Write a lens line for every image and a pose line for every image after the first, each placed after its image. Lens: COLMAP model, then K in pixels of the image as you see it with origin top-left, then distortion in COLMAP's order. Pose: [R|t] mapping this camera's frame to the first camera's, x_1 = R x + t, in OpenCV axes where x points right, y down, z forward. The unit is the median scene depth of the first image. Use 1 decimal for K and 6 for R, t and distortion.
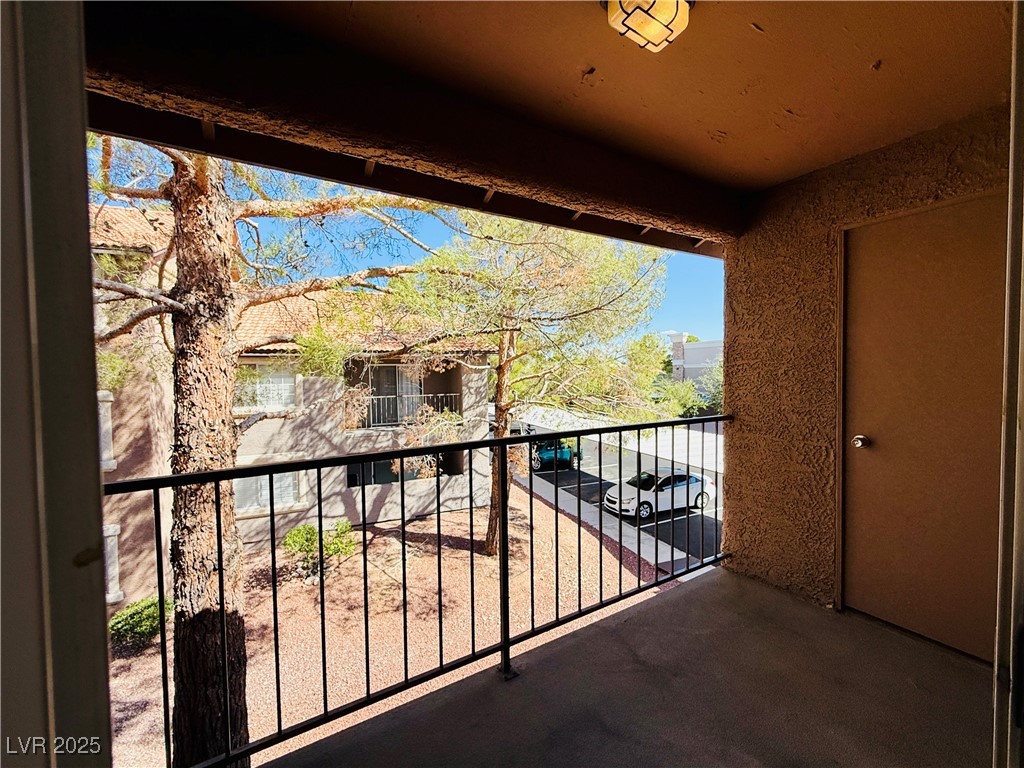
lens RADIAL K [[407.7, 0, 510.3], [0, 407.7, 385.8], [0, 0, 1]] dist [0.004195, 0.000394]
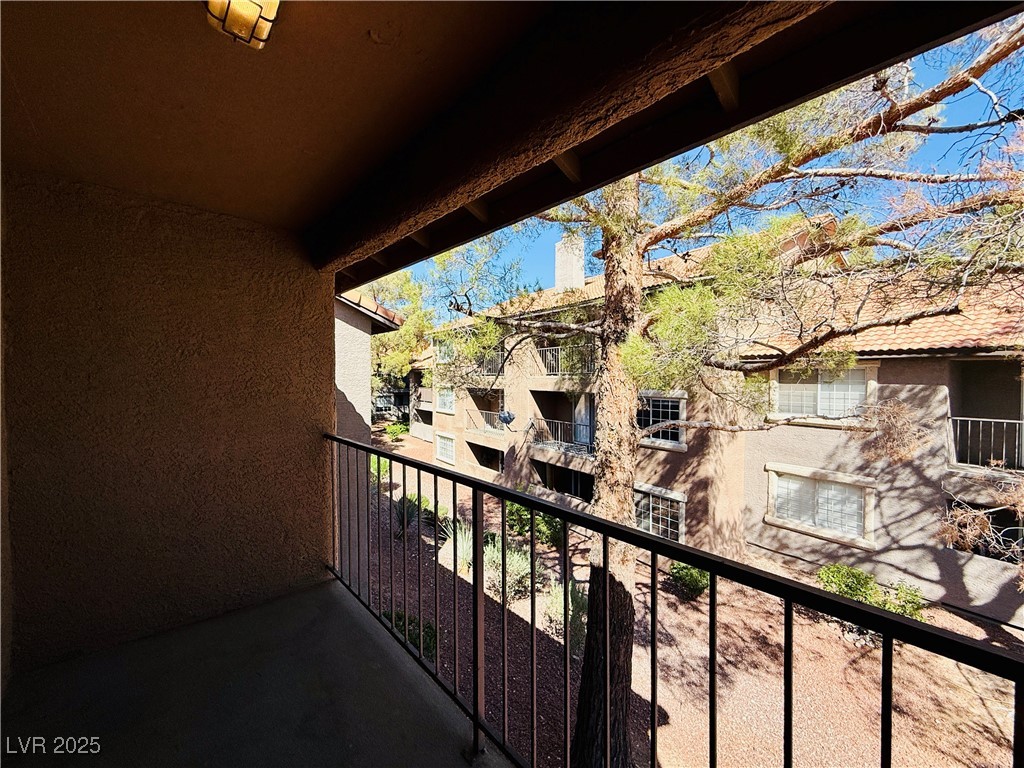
lens RADIAL K [[407.7, 0, 510.5], [0, 407.7, 380.8], [0, 0, 1]] dist [0.004195, 0.000394]
pose [[0.184591, 0.022977, -0.982547, 0.140779], [-0.032012, 0.999337, 0.017356, -0.016791], [0.982294, 0.028250, 0.185204, 0.152273]]
